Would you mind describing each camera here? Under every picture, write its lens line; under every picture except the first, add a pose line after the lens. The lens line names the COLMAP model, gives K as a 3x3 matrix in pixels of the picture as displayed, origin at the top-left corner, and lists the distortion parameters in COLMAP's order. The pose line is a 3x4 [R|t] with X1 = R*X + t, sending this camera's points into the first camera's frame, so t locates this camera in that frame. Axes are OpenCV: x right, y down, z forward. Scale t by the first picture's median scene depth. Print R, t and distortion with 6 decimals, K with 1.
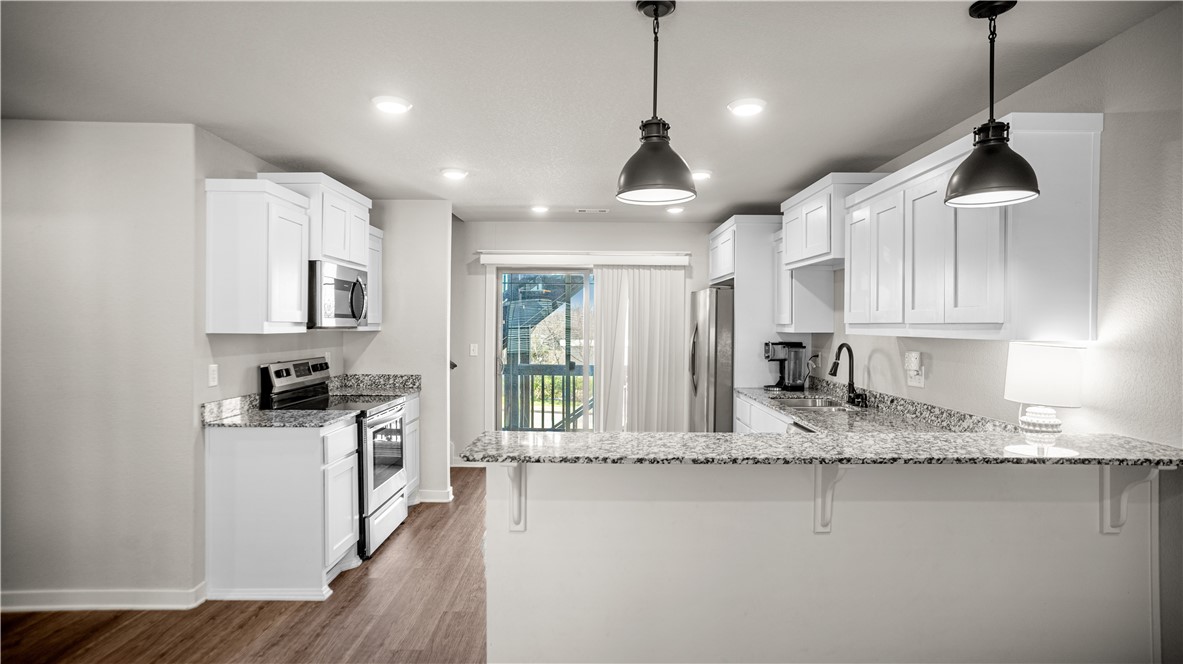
lens RADIAL K [[592.3, 0, 606.3], [0, 592.3, 327.4], [0, 0, 1]] dist [-0.068120, 0.047121]
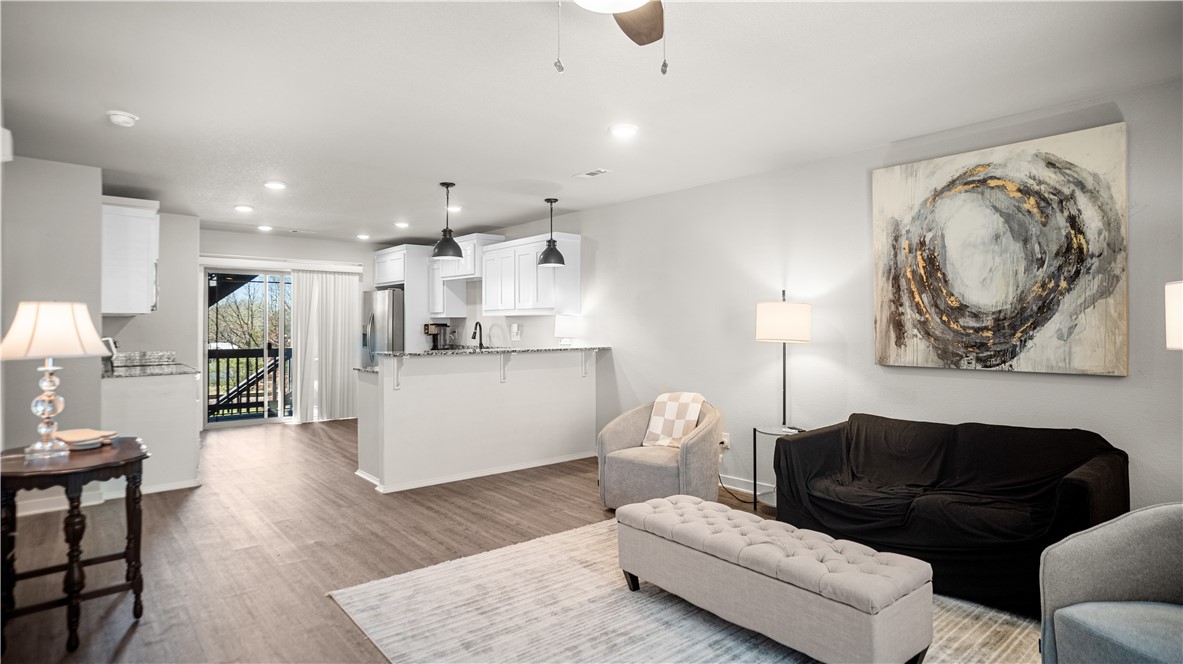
lens RADIAL K [[600.5, 0, 590.9], [0, 600.5, 337.3], [0, 0, 1]] dist [-0.071563, 0.050553]
pose [[0.767869, -0.022180, 0.640223, -0.562542], [0.010578, 0.999703, 0.021946, 0.039901], [-0.640519, -0.010079, 0.767876, -0.725948]]
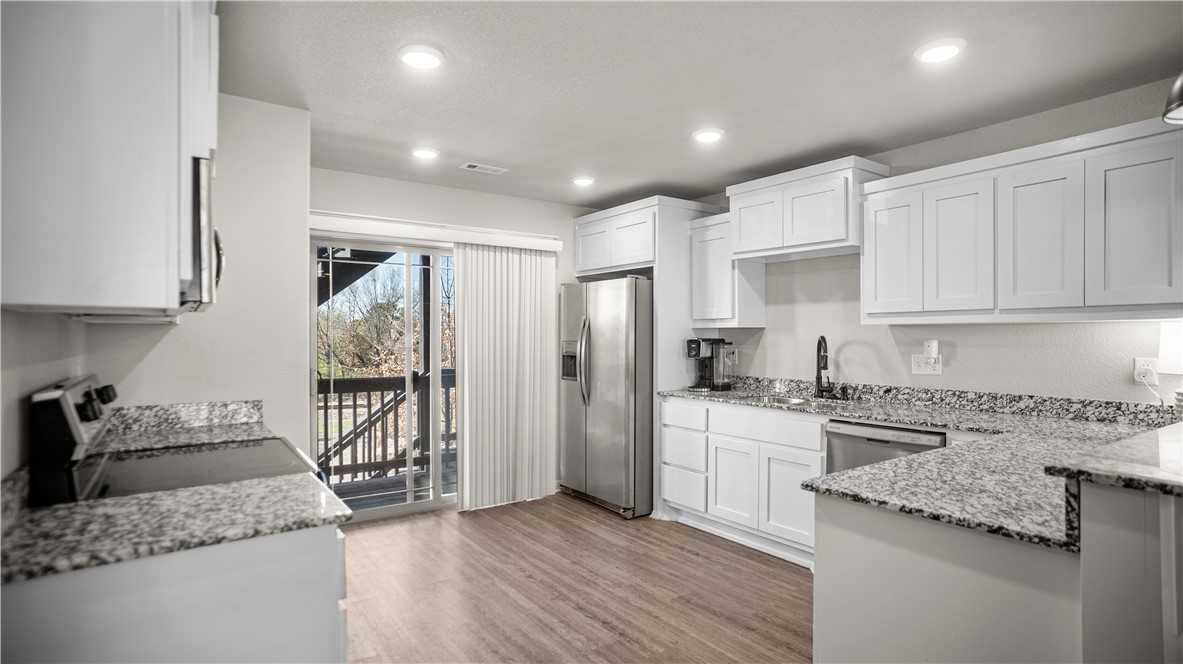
lens RADIAL K [[600.5, 0, 590.9], [0, 600.5, 337.3], [0, 0, 1]] dist [-0.071563, 0.050553]
pose [[0.825792, -0.008088, 0.563916, -0.481118], [0.009030, 0.999959, 0.001119, 0.025667], [-0.563902, 0.004168, 0.825831, 0.416101]]
